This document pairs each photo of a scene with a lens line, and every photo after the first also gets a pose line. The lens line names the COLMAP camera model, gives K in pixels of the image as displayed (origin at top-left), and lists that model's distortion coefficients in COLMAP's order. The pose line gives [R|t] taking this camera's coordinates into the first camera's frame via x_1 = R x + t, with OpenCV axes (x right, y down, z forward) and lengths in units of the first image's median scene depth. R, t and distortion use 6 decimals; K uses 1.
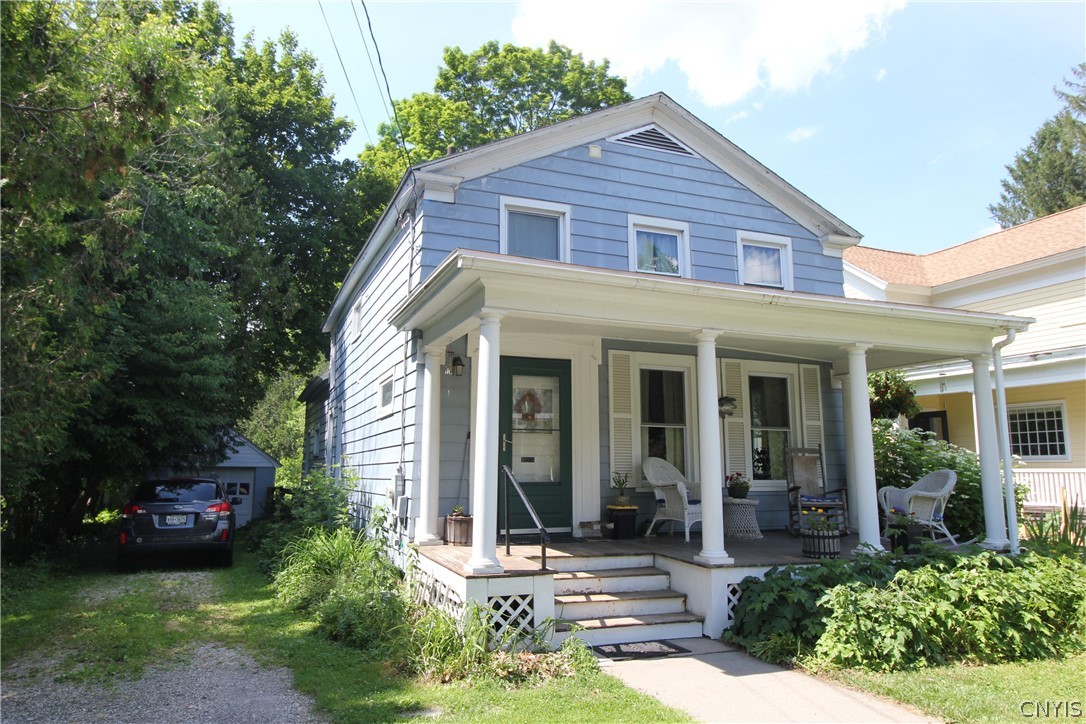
lens RADIAL K [[736.8, 0, 543.0], [0, 736.8, 362.0], [0, 0, 1]] dist [0.004499, -0.049964]
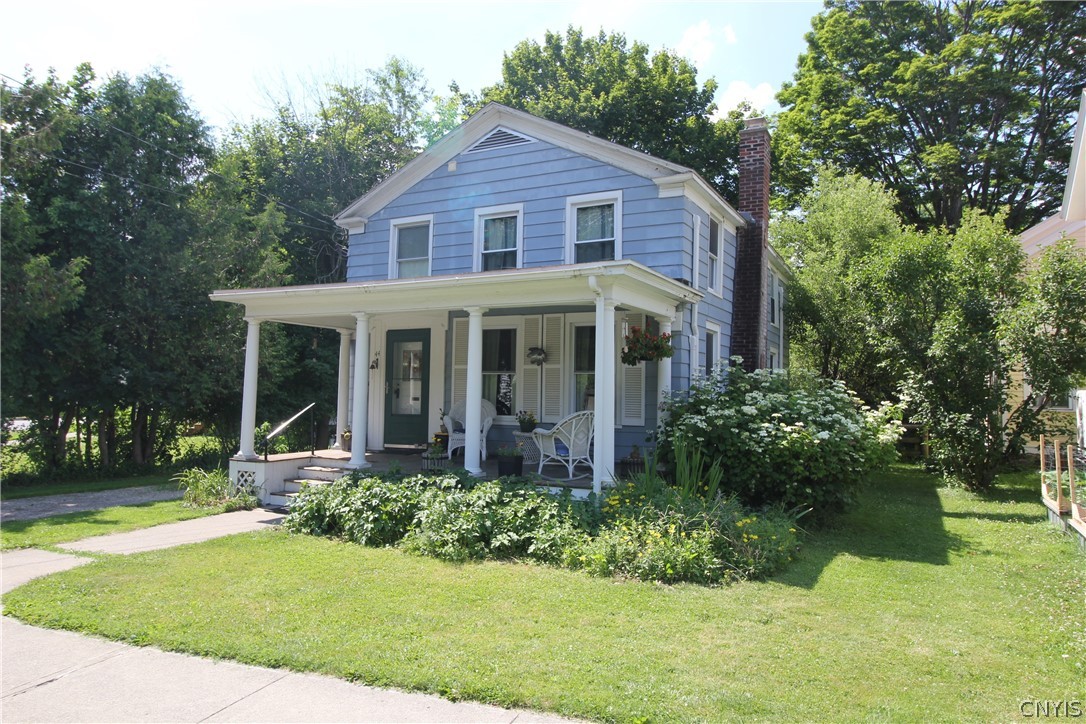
lens RADIAL K [[736.8, 0, 543.0], [0, 736.8, 362.0], [0, 0, 1]] dist [0.004499, -0.049964]
pose [[0.654108, -0.035408, -0.755572, 1.223381], [0.094077, 0.994956, 0.034817, 0.032296], [0.750528, -0.093856, 0.654139, 0.242583]]
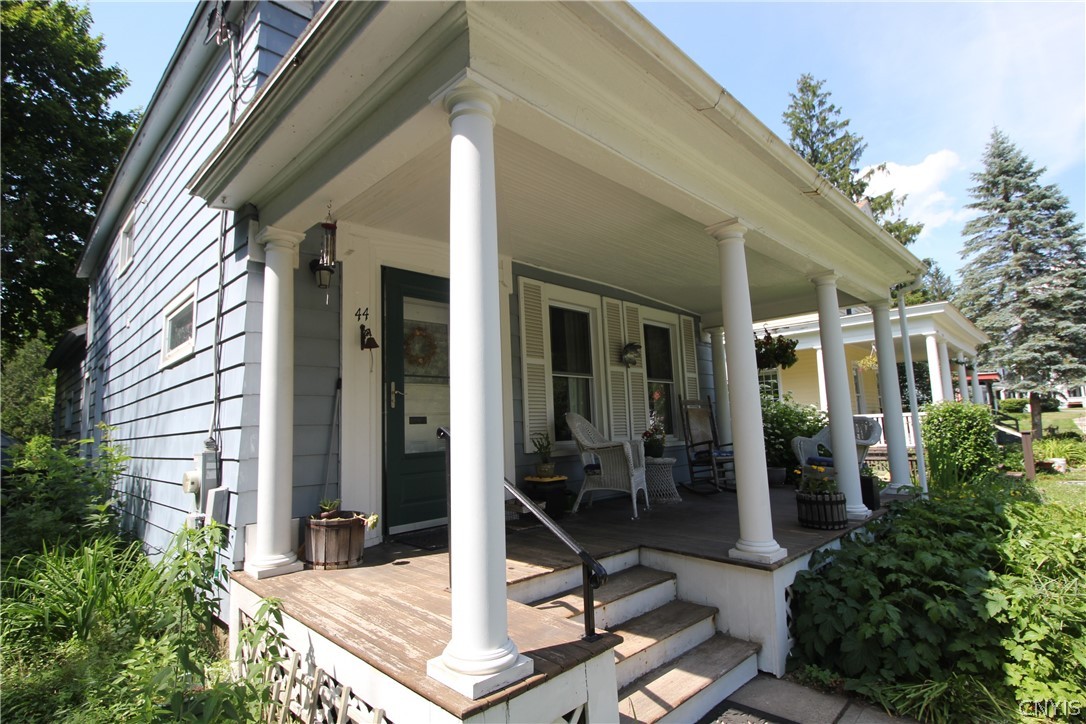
lens RADIAL K [[546.3, 0, 543.0], [0, 546.3, 362.0], [0, 0, 1]] dist [-0.000734, -0.010313]
pose [[0.920018, 0.010457, 0.391736, -0.114305], [-0.017233, 0.999756, 0.013786, 0.066390], [-0.391496, -0.019434, 0.919975, 0.465981]]
